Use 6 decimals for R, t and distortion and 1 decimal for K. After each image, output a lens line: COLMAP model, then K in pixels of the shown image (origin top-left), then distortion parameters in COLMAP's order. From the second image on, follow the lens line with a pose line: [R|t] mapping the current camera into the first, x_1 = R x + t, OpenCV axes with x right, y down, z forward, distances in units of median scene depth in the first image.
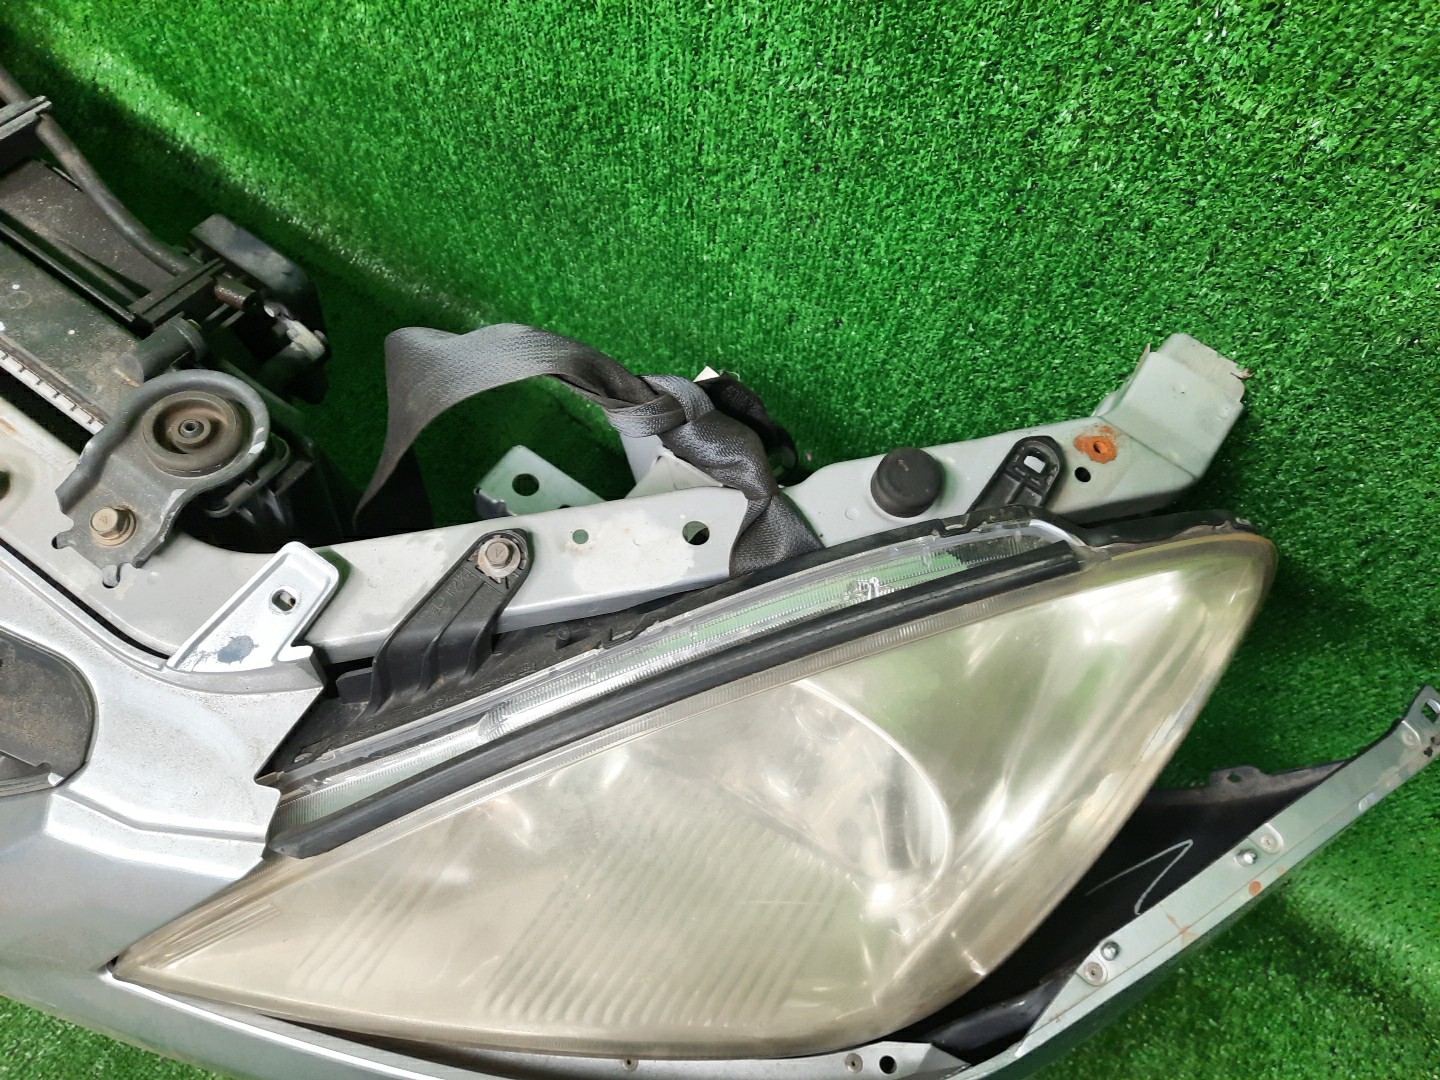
lens RADIAL K [[1046.9, 0, 720.0], [0, 1046.9, 540.0], [0, 0, 1]] dist [0.075862, -0.093750]
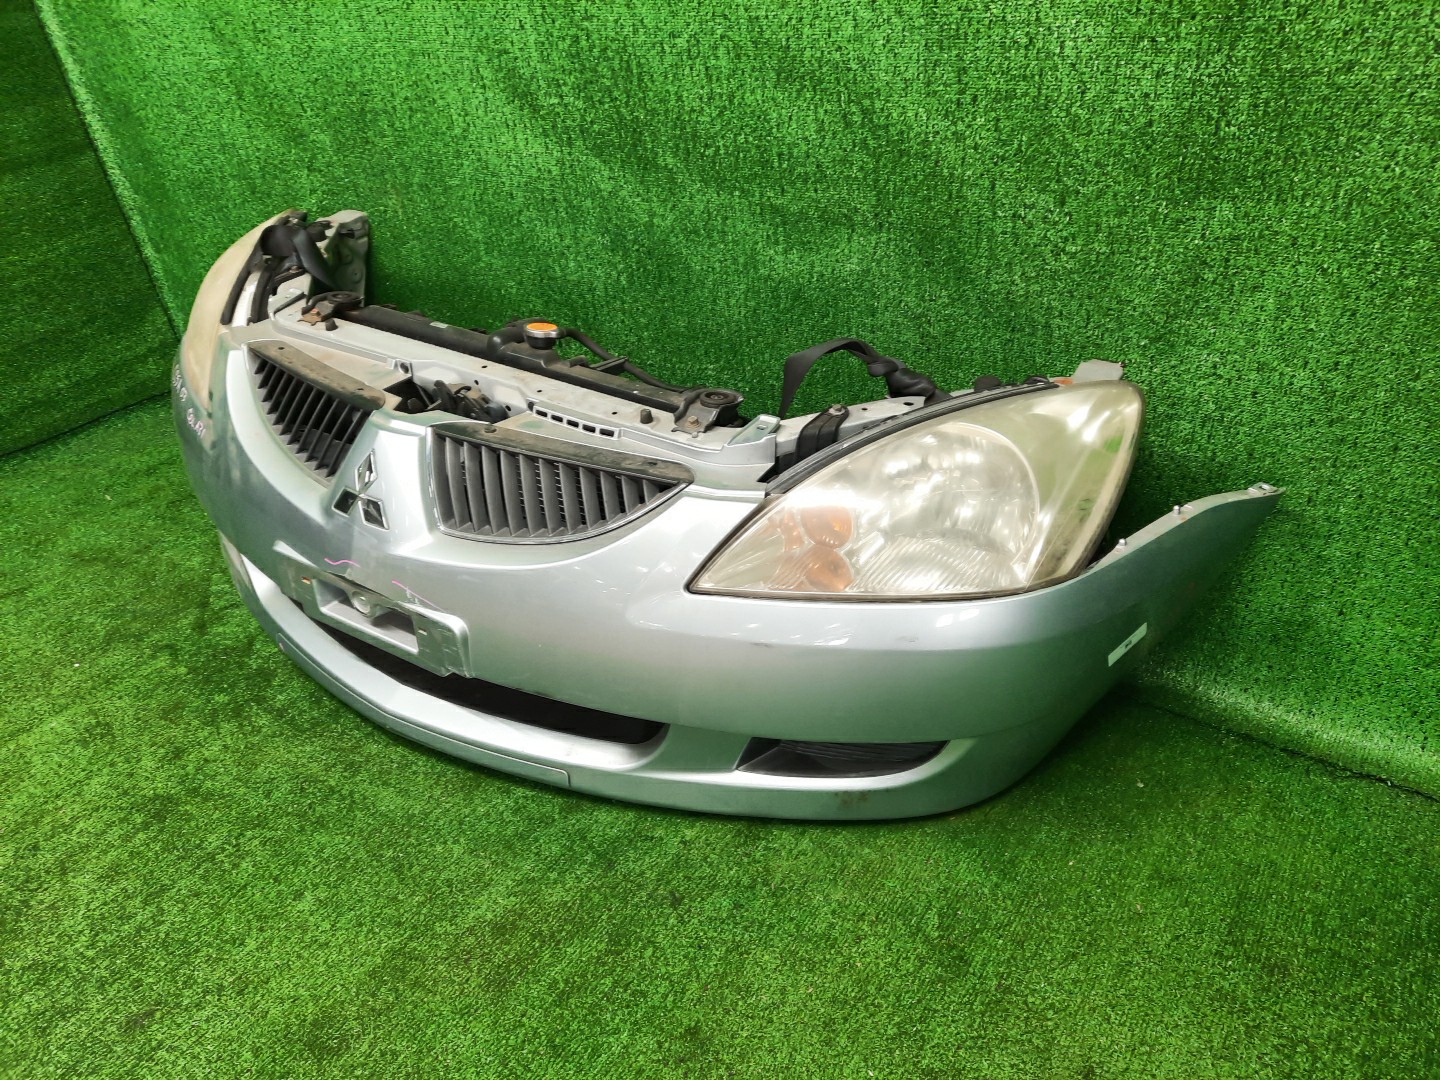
lens RADIAL K [[1046.9, 0, 720.0], [0, 1046.9, 540.0], [0, 0, 1]] dist [0.075862, -0.093750]
pose [[0.992068, -0.110020, -0.060796, -0.375368], [0.058610, 0.832730, -0.550569, 1.731282], [0.111200, 0.542638, 0.832573, -1.076891]]
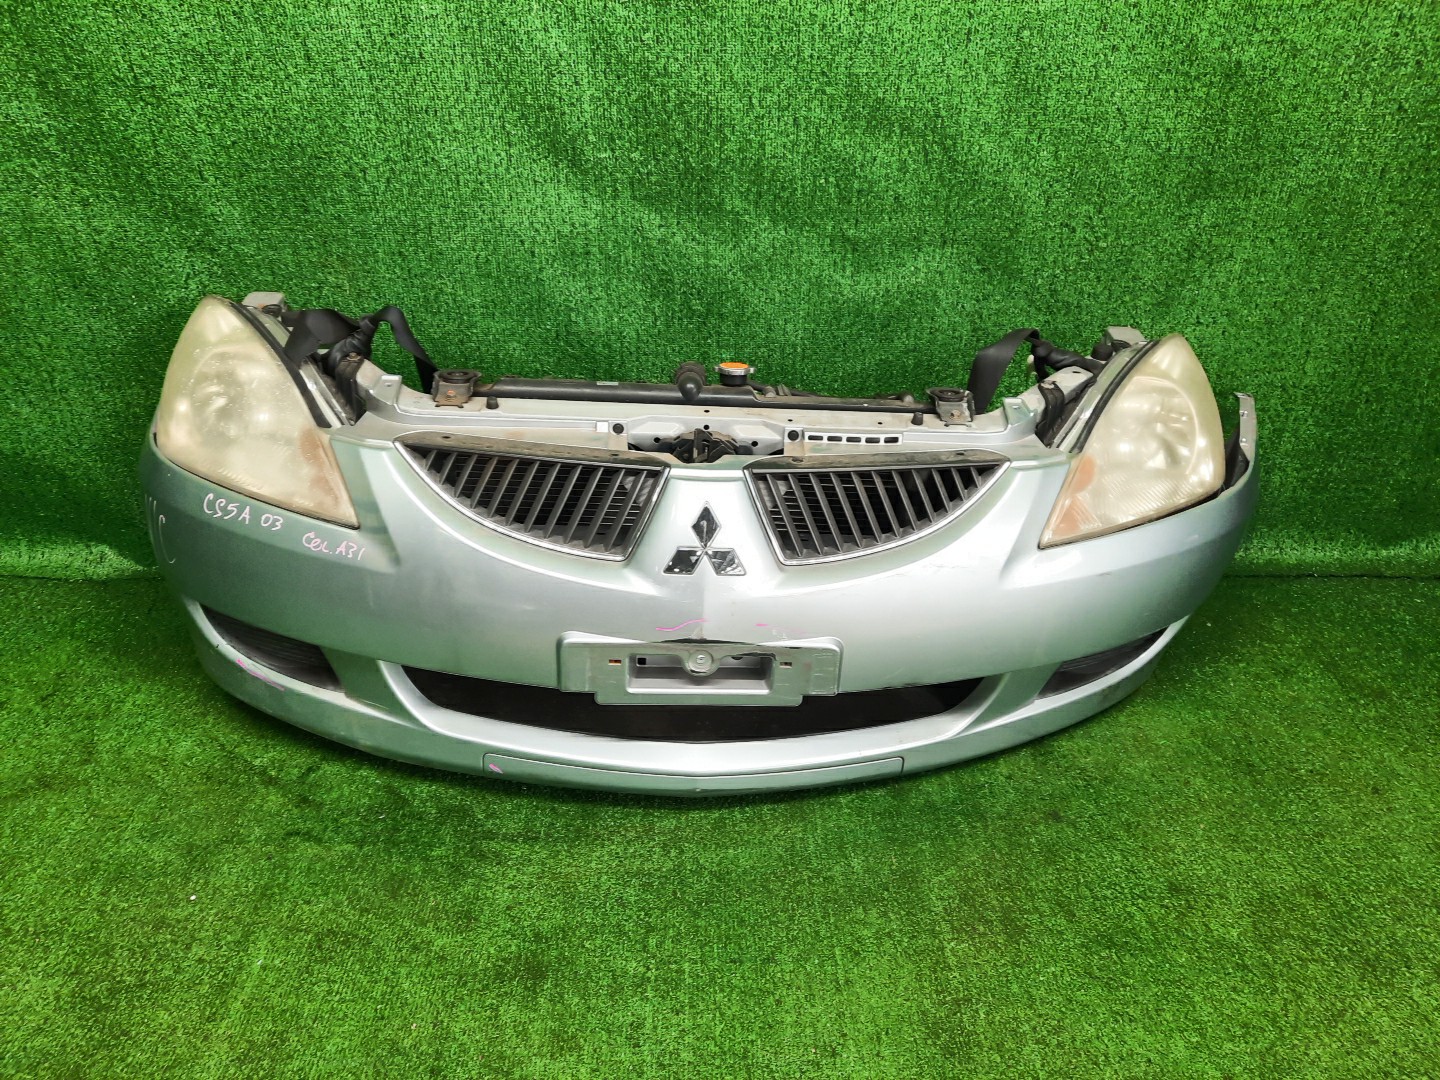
lens RADIAL K [[1046.9, 0, 720.0], [0, 1046.9, 540.0], [0, 0, 1]] dist [0.075862, -0.093750]
pose [[0.811348, -0.340252, 0.475335, -2.799178], [0.546282, 0.730750, -0.409365, 1.143181], [-0.208064, 0.591805, 0.778766, -1.071365]]
